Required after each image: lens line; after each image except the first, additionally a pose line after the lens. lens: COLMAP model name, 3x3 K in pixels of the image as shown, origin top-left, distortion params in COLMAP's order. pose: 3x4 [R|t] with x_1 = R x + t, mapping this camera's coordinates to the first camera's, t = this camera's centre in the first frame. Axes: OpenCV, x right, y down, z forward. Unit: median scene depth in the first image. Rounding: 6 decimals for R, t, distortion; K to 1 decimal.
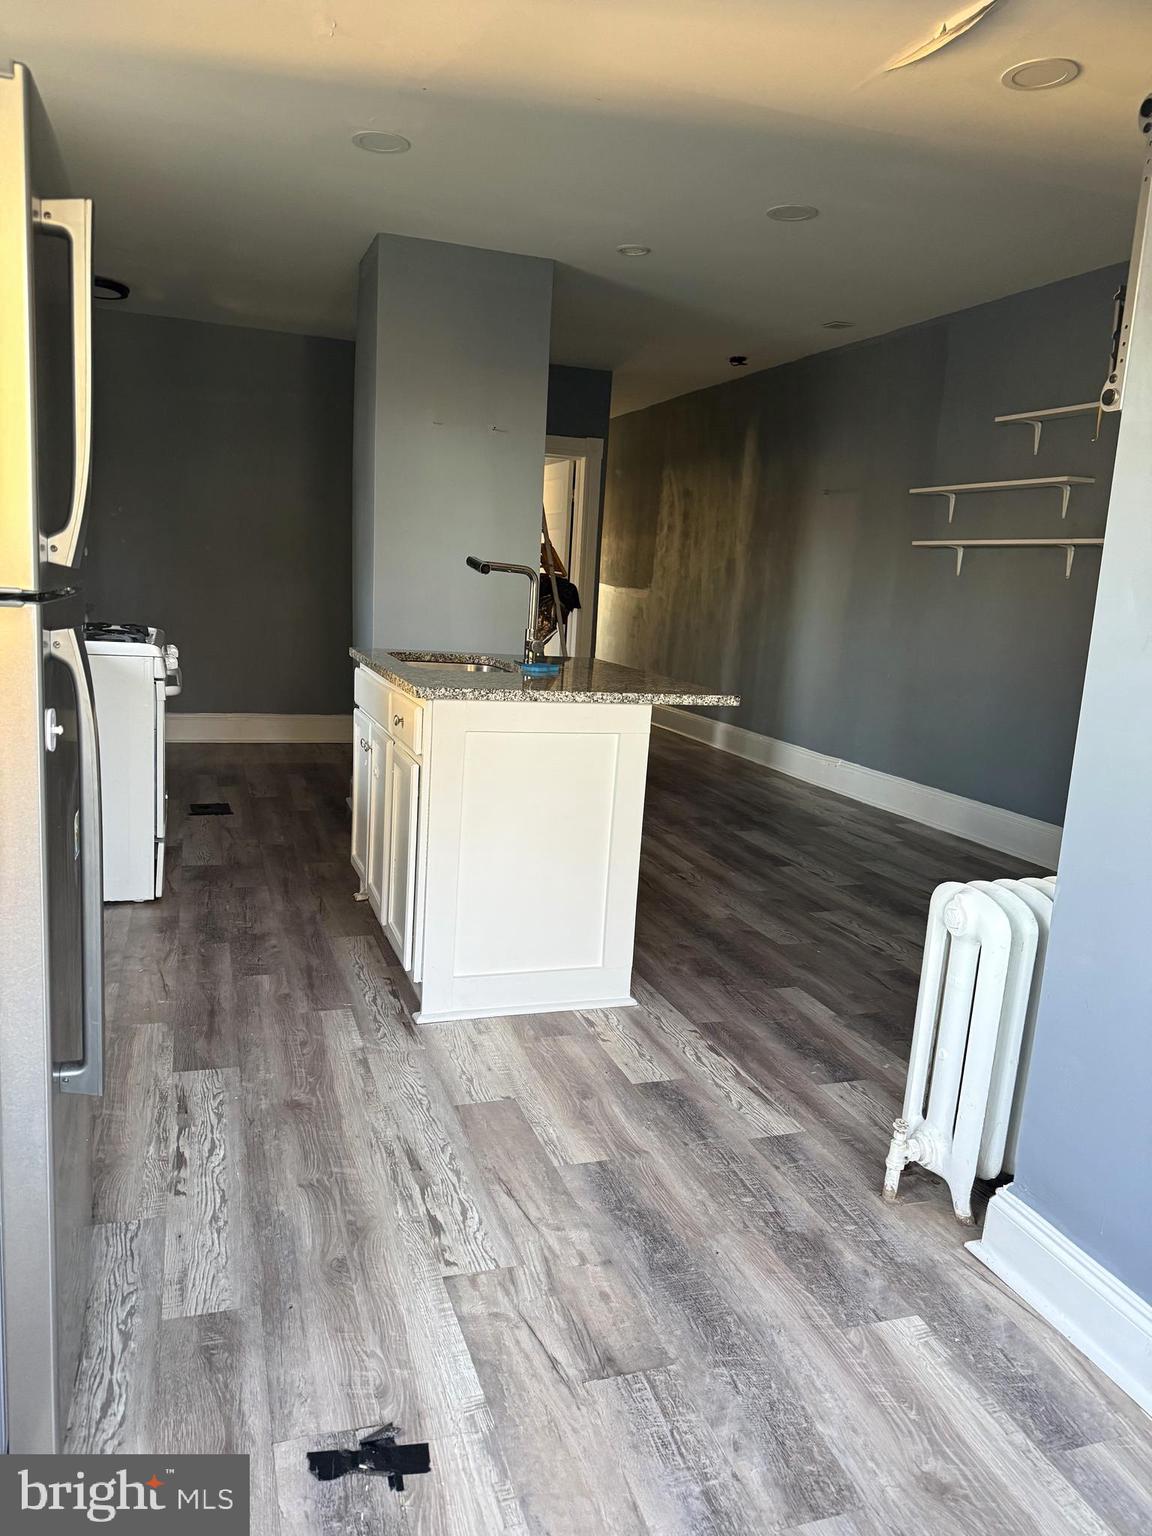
lens RADIAL K [[1069.0, 0, 576.0], [0, 1069.0, 768.0], [0, 0, 1]] dist [0.056626, -0.002736]
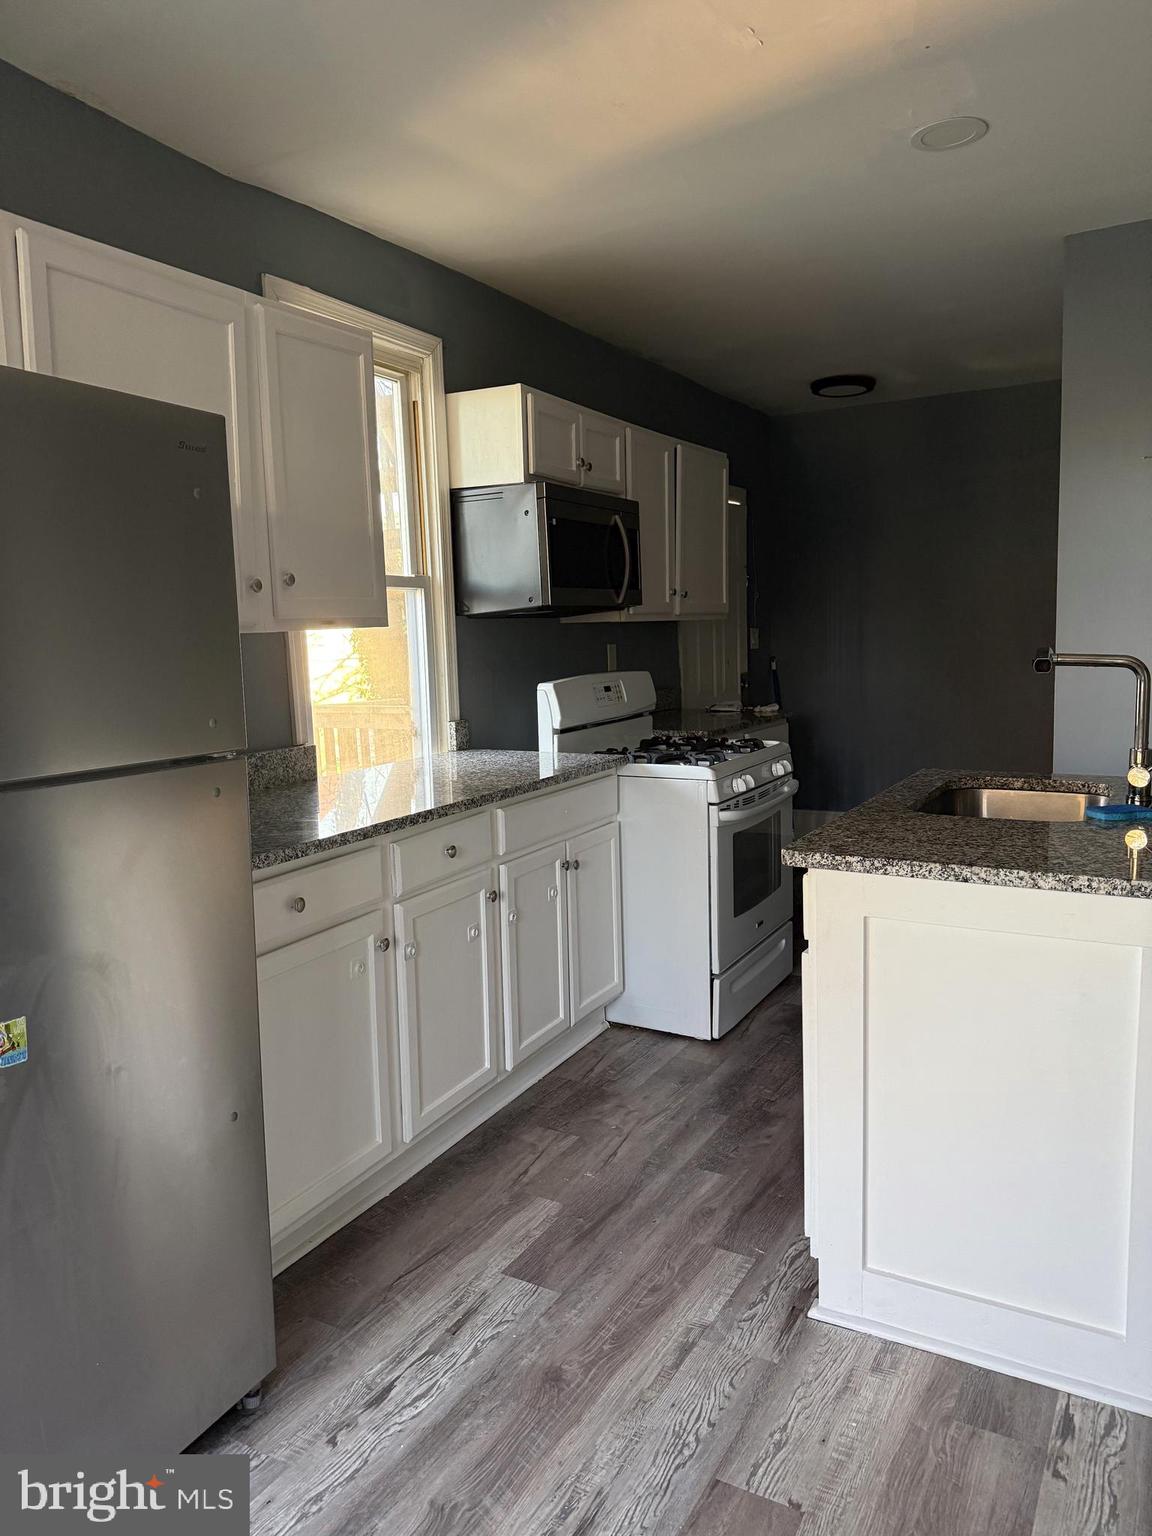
lens RADIAL K [[1114.1, 0, 576.0], [0, 1114.1, 768.0], [0, 0, 1]] dist [0.071825, -0.058992]
pose [[0.659693, 0.022319, -0.751204, 0.315867], [-0.067449, 0.997283, -0.029603, -0.095486], [0.748503, 0.070197, 0.659406, 0.374539]]
